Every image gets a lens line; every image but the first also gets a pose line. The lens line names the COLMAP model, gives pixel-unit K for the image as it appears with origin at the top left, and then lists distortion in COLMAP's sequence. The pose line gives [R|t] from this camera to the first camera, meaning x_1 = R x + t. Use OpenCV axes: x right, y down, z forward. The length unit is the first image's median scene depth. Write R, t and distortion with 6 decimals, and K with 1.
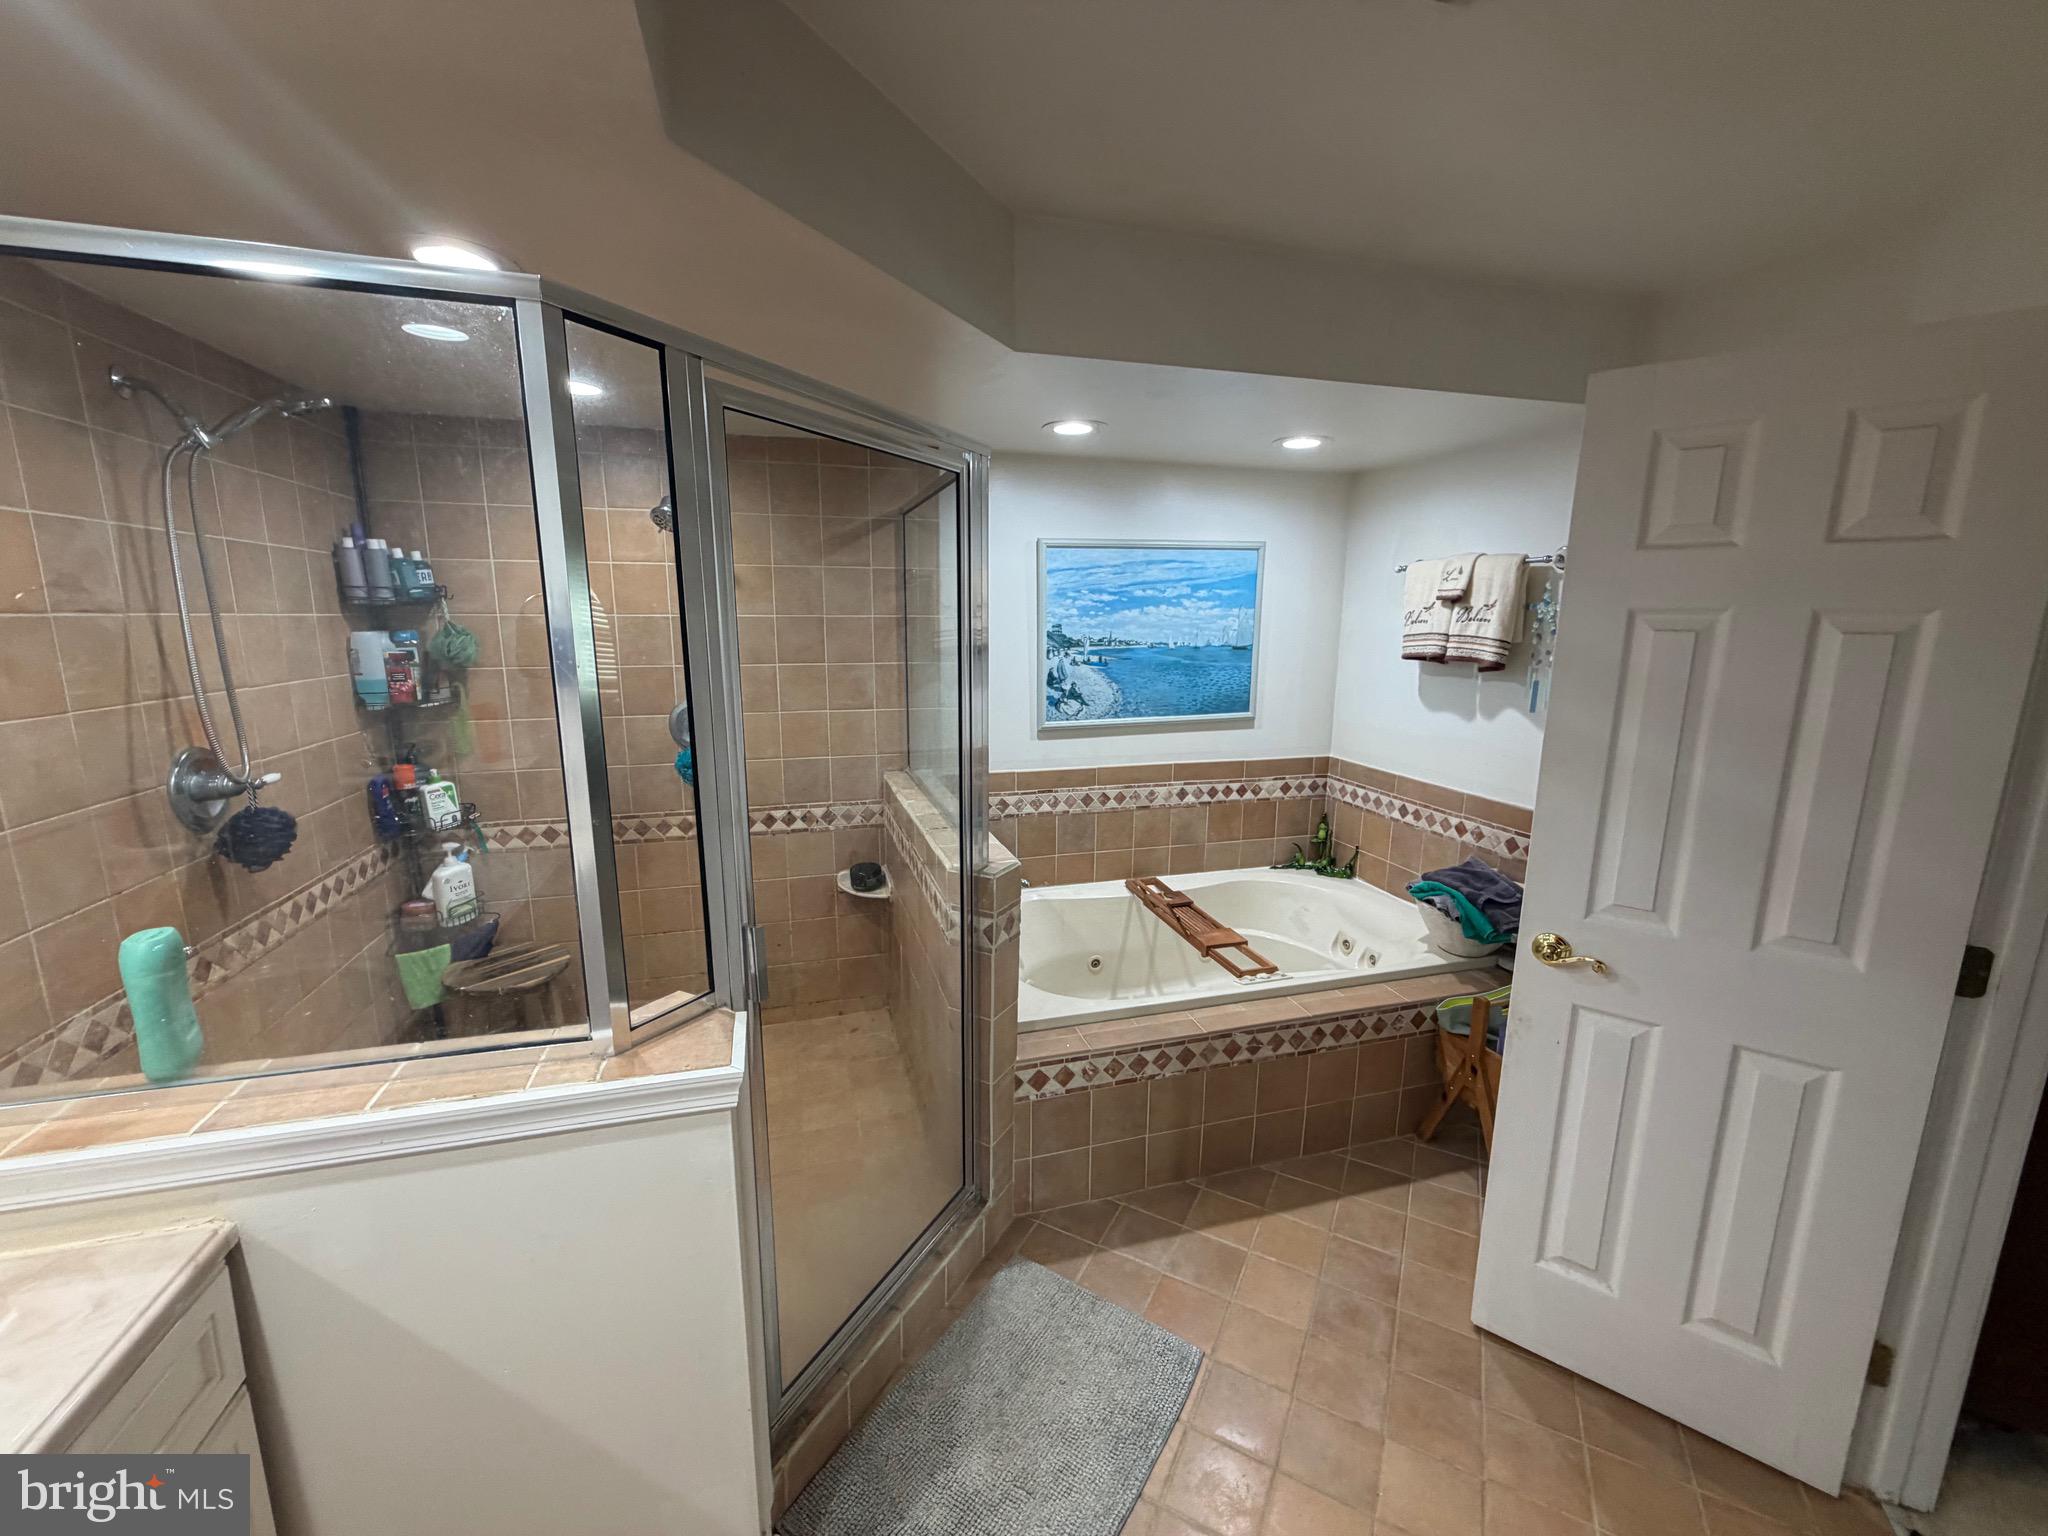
lens RADIAL K [[816.7, 0, 1017.6], [0, 816.7, 769.9], [0, 0, 1]] dist [-0.000239, -0.000282]
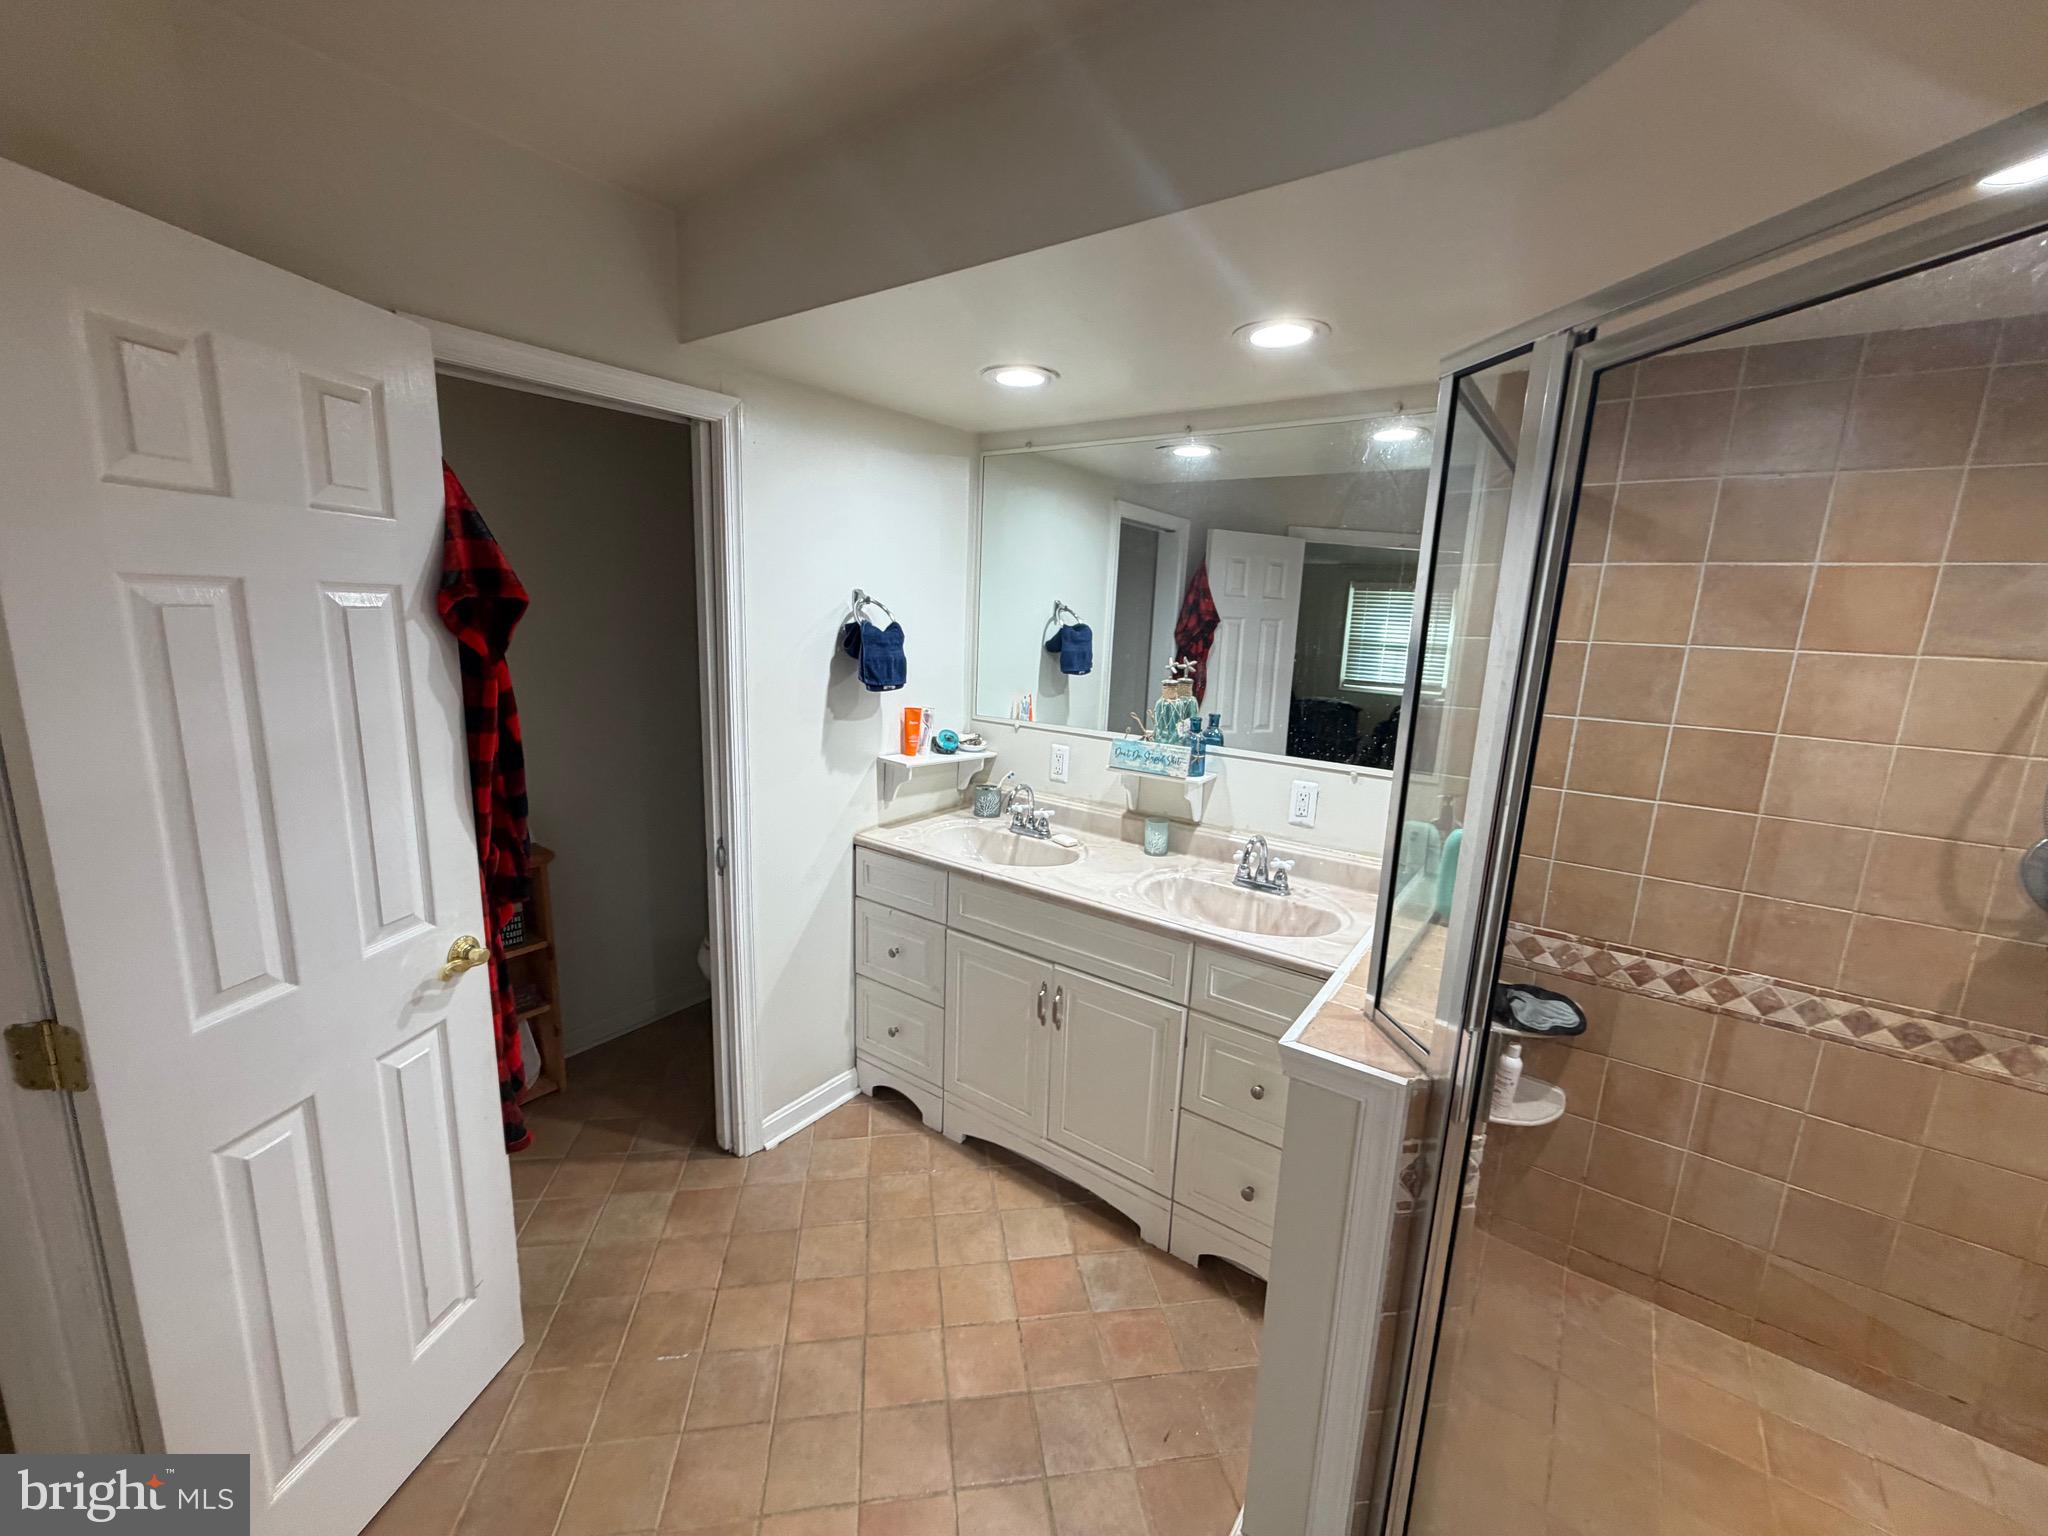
lens RADIAL K [[816.7, 0, 1017.6], [0, 816.7, 769.9], [0, 0, 1]] dist [-0.000239, -0.000282]
pose [[-0.786870, 0.083652, -0.611423, 0.285480], [-0.159943, 0.929271, 0.332977, -0.138042], [0.596032, 0.359802, -0.717836, 0.705059]]
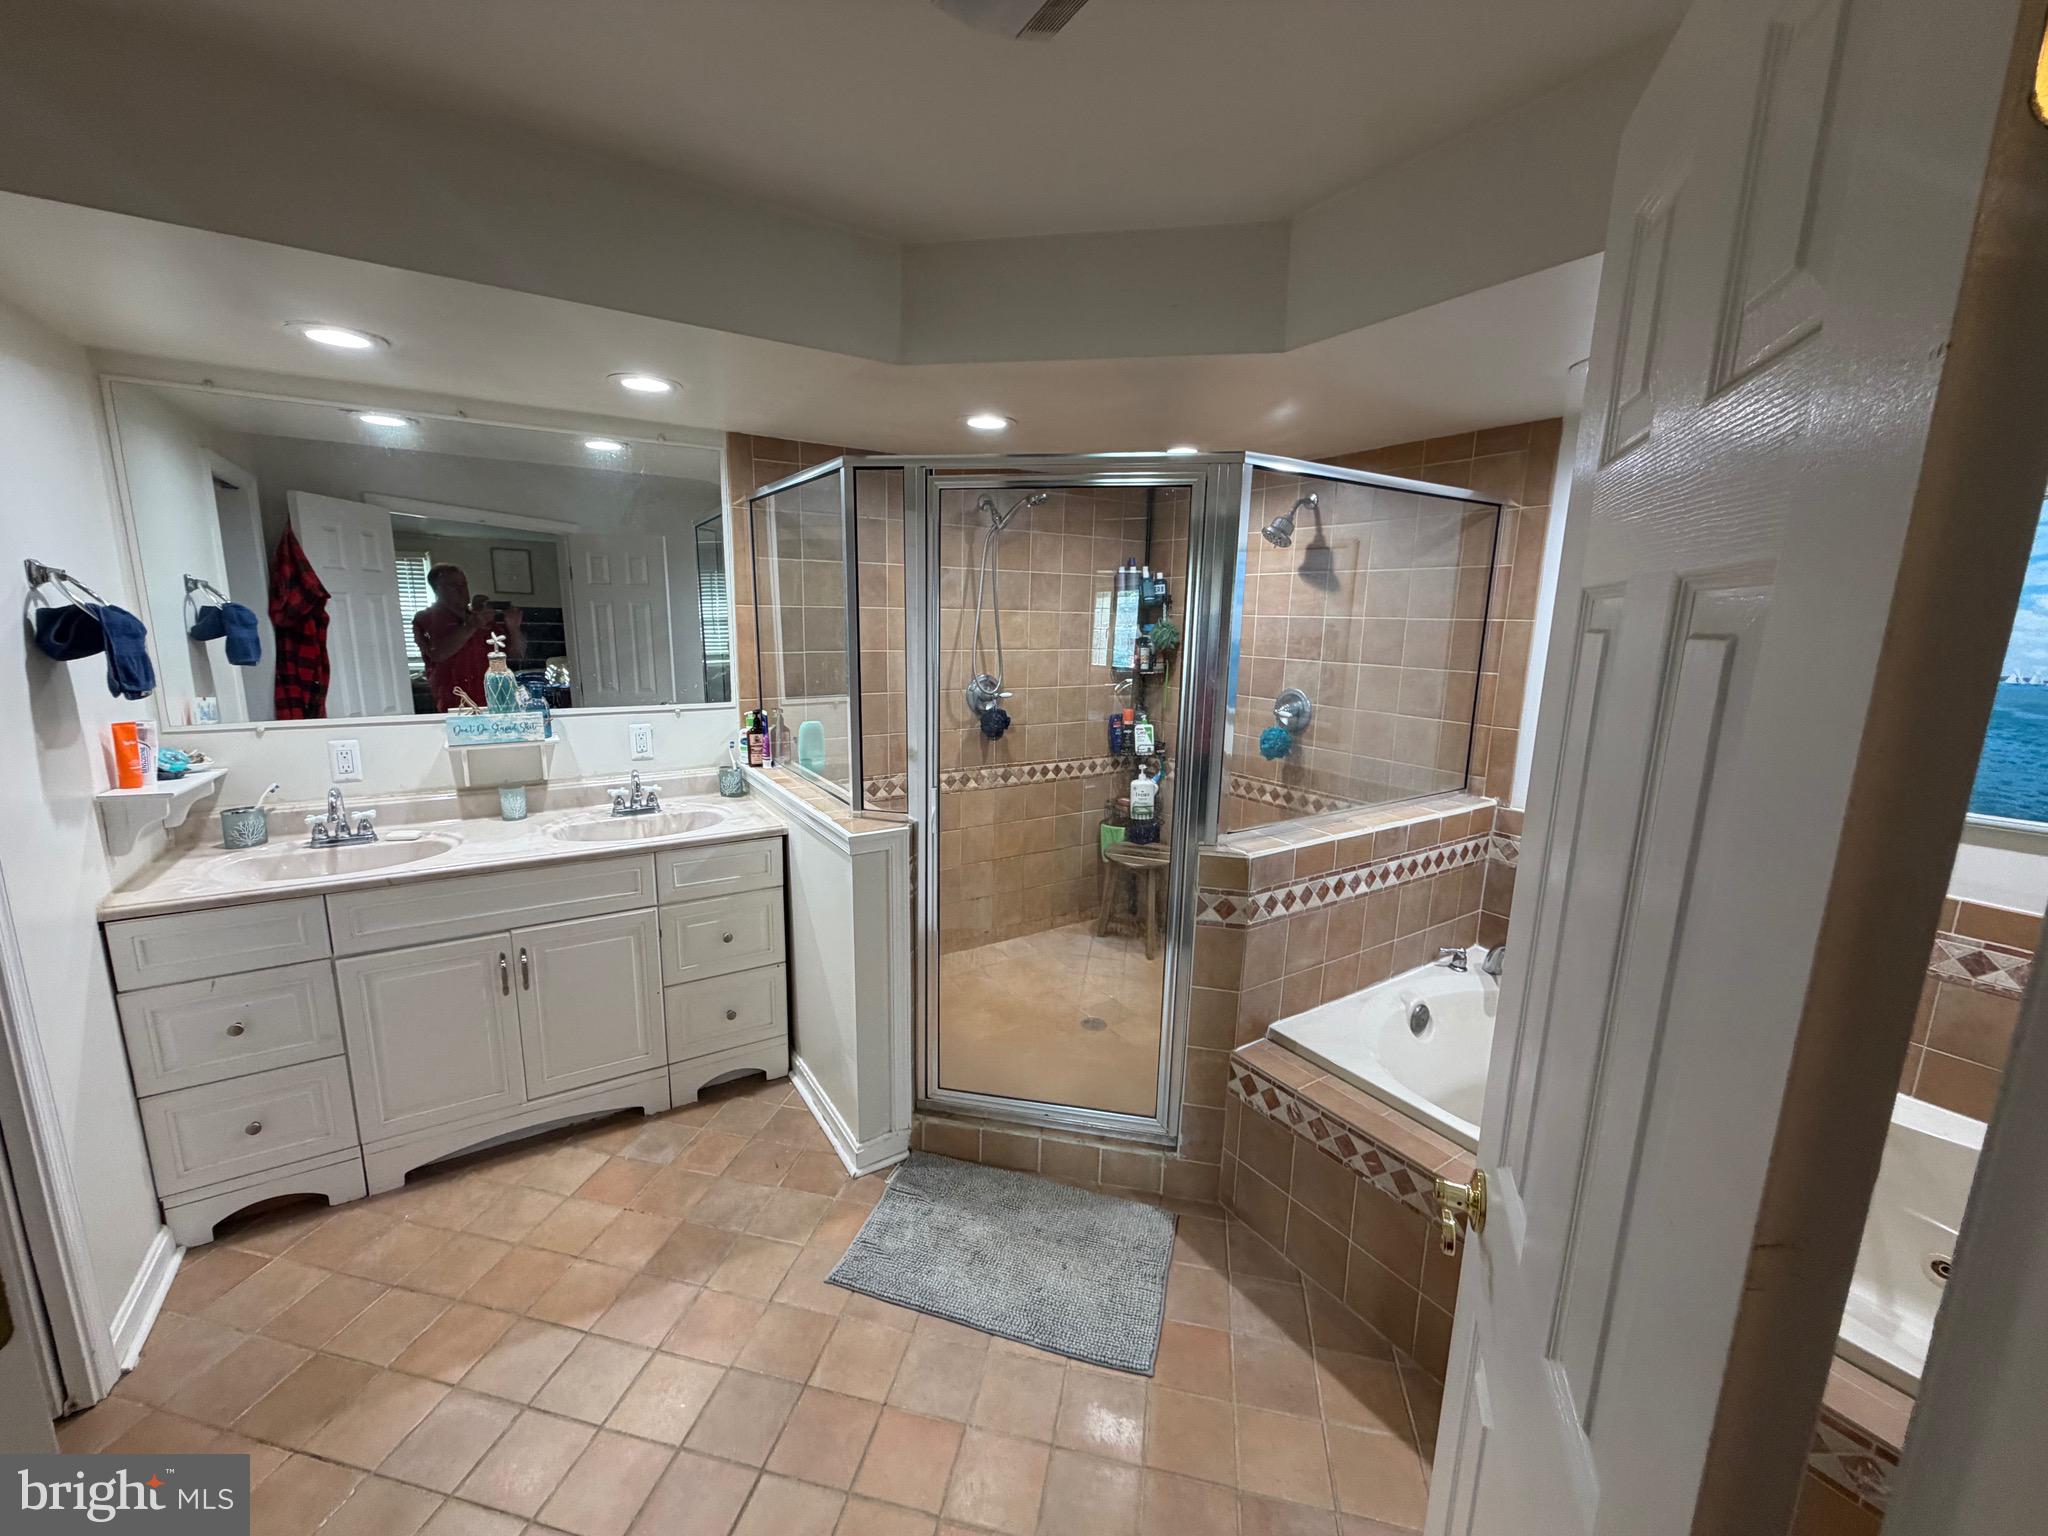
lens RADIAL K [[816.7, 0, 1017.6], [0, 816.7, 769.9], [0, 0, 1]] dist [-0.000239, -0.000282]
pose [[0.286402, 0.182534, -0.940561, 0.771166], [-0.199442, 0.971538, 0.127815, -0.056115], [0.937122, 0.150980, 0.314655, 0.358668]]
